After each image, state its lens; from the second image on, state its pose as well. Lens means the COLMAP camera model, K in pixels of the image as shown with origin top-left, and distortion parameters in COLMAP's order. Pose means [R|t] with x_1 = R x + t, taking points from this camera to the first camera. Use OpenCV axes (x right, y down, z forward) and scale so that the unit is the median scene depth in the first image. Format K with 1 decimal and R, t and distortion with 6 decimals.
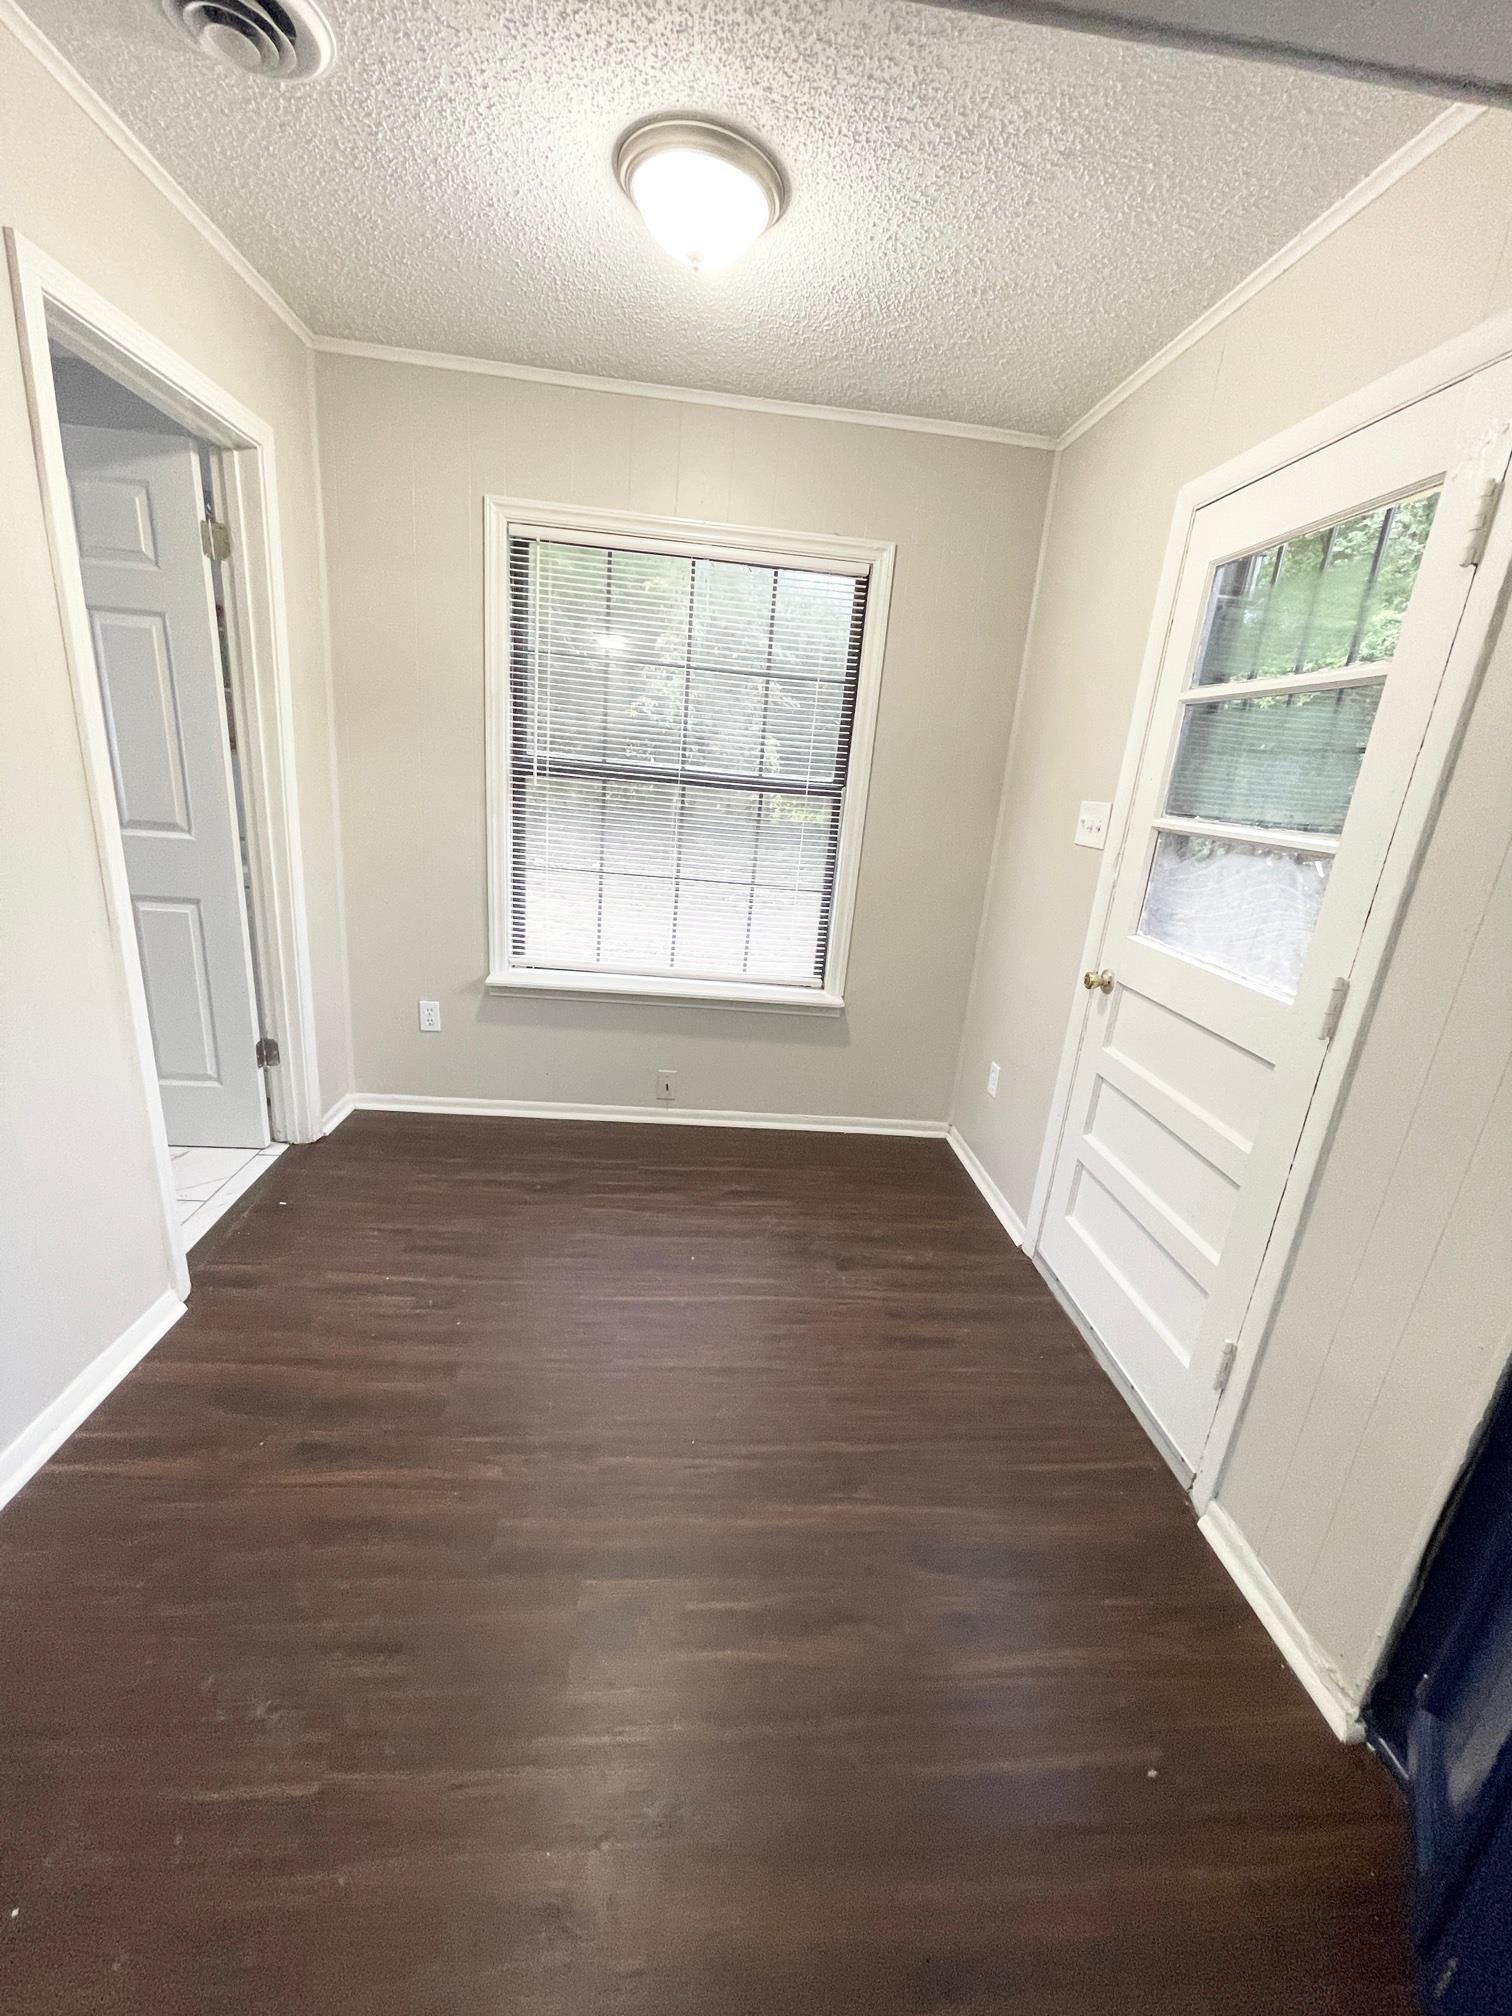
lens RADIAL K [[807.0, 0, 758.0], [0, 807.0, 1001.7], [0, 0, 1]] dist [-0.001744, 0.000080]
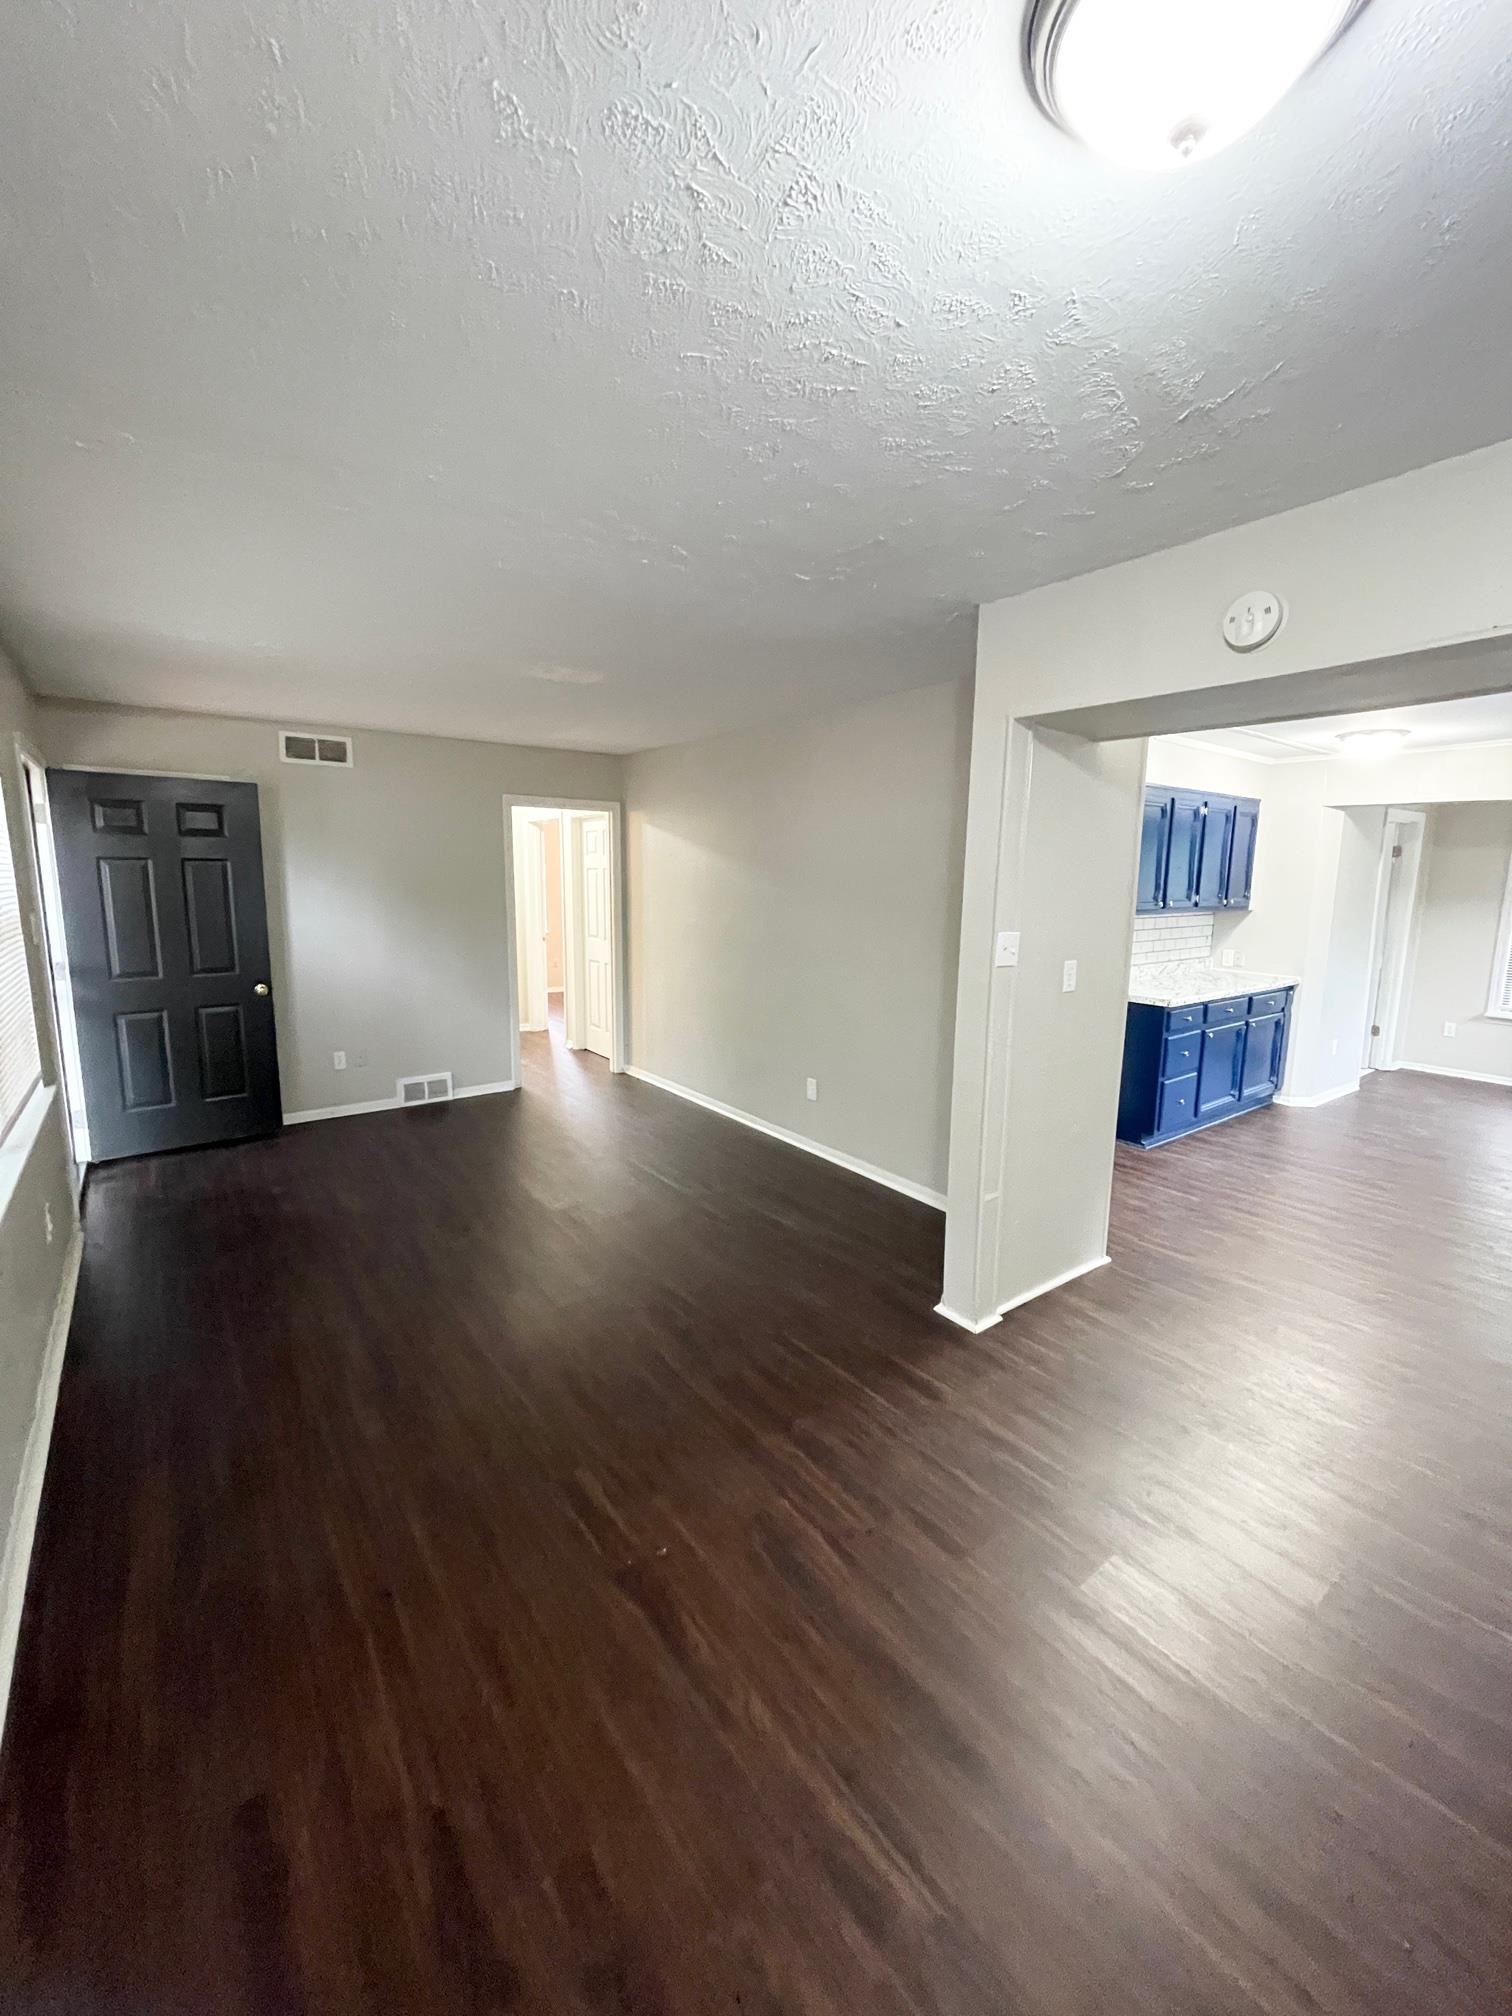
lens RADIAL K [[807.0, 0, 758.0], [0, 807.0, 1001.7], [0, 0, 1]] dist [-0.001744, 0.000080]
pose [[0.534963, 0.051010, -0.843334, 0.470920], [-0.211828, 0.974391, -0.075434, 0.539465], [0.817890, 0.218997, 0.532068, -1.859409]]
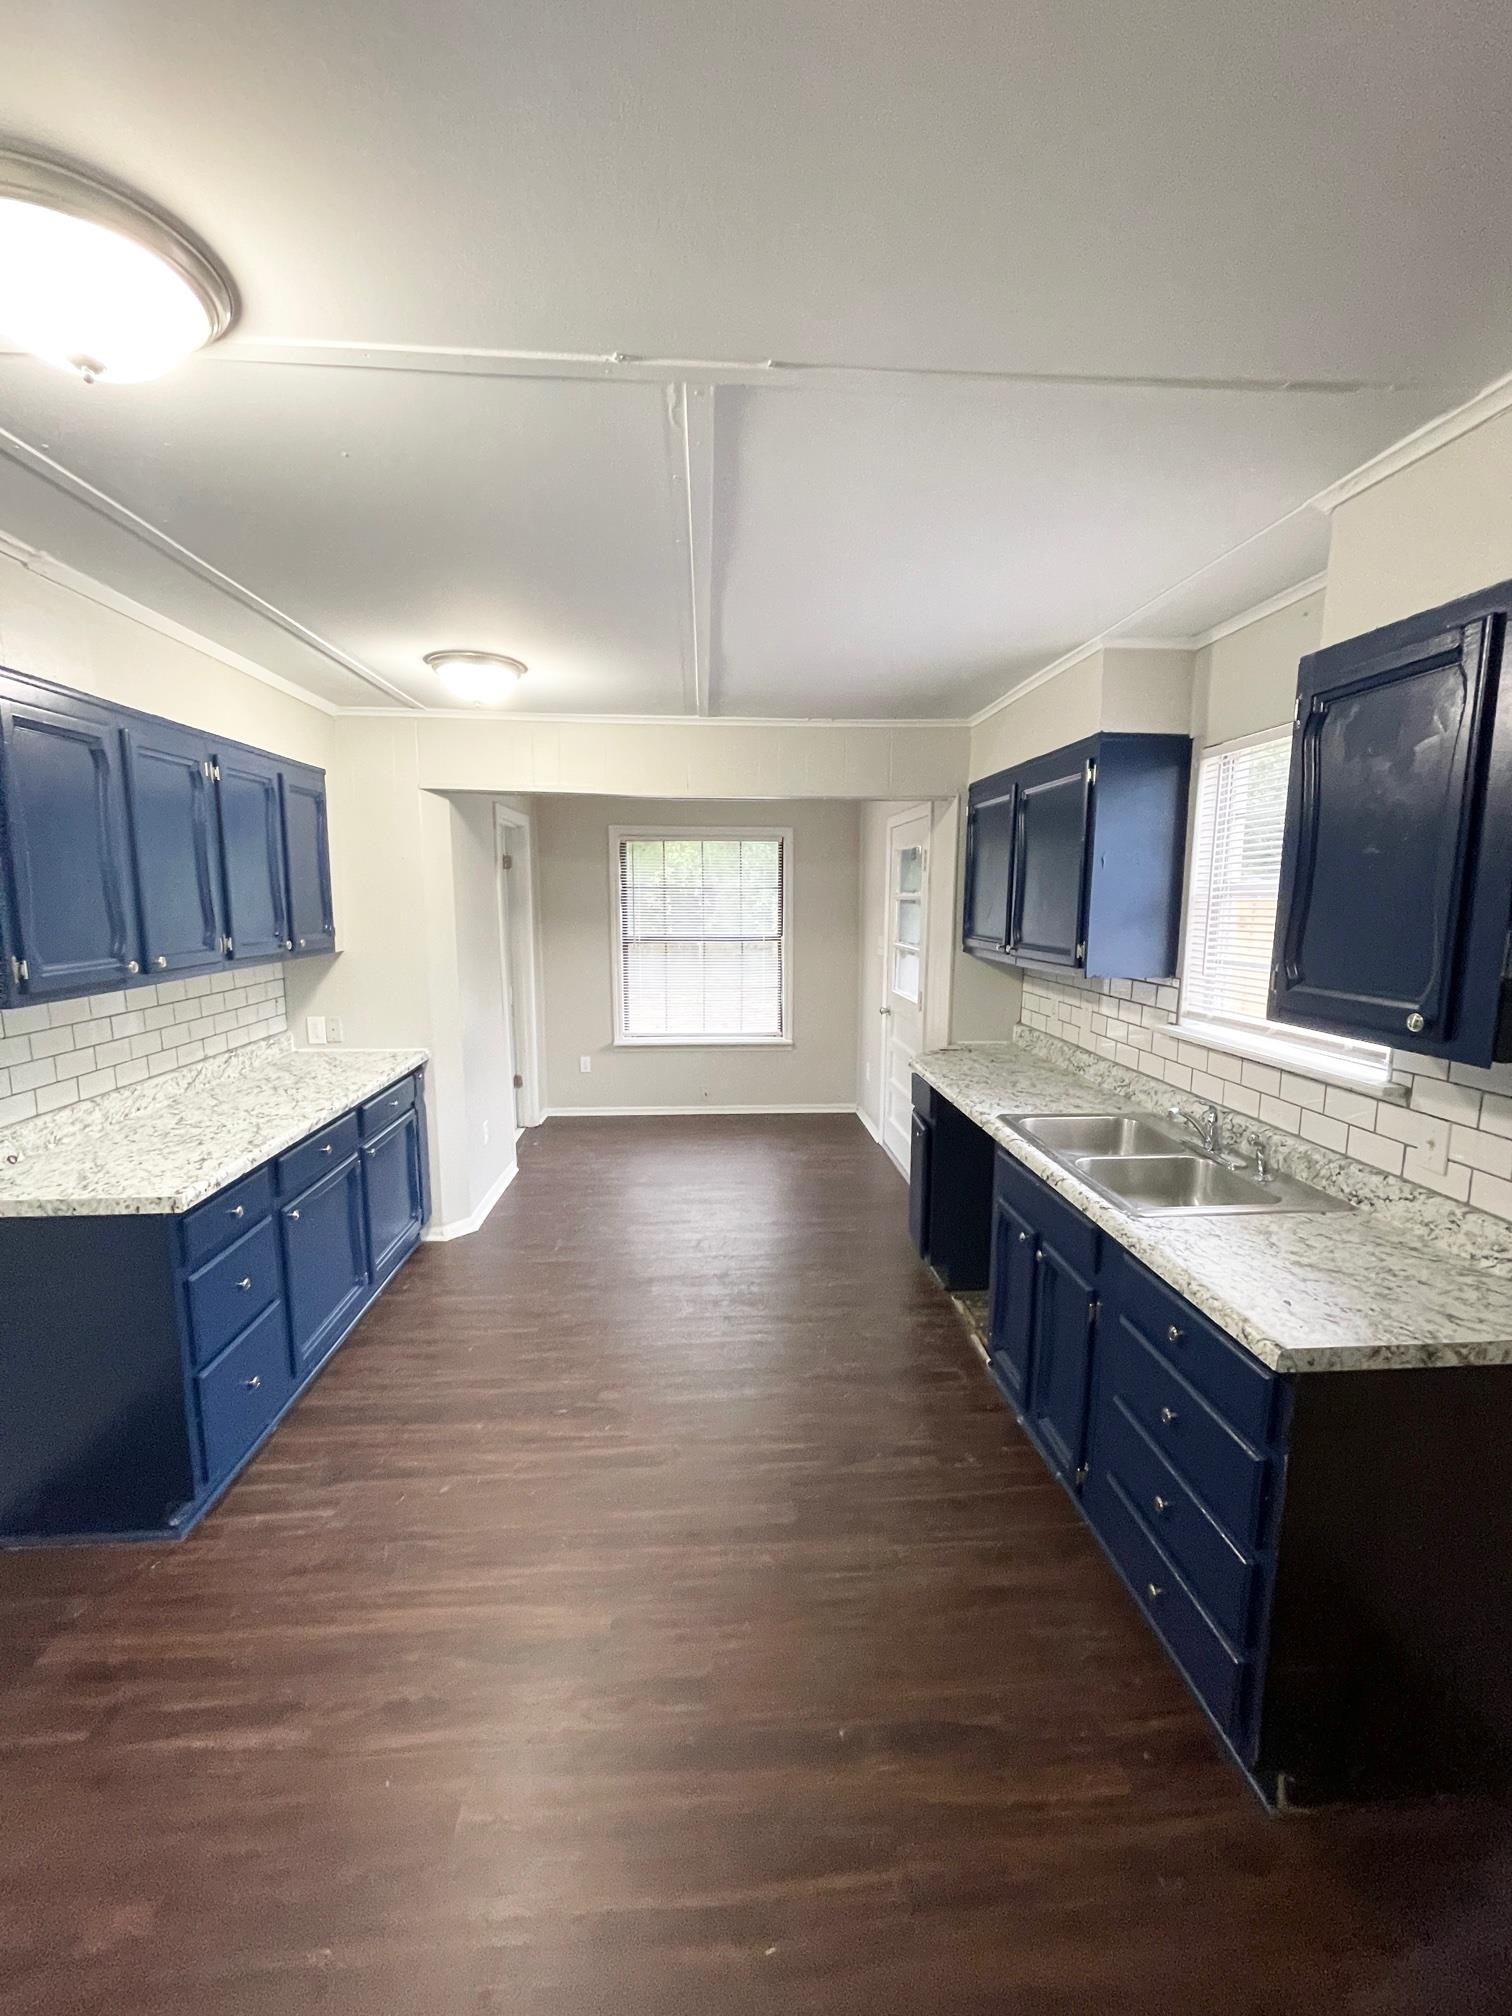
lens RADIAL K [[807.0, 0, 758.0], [0, 807.0, 1001.7], [0, 0, 1]] dist [-0.001744, 0.000080]
pose [[0.996418, -0.082701, -0.017637, 0.068534], [0.078853, 0.984055, -0.159427, 0.223384], [0.030540, 0.157465, 0.987052, -1.009511]]
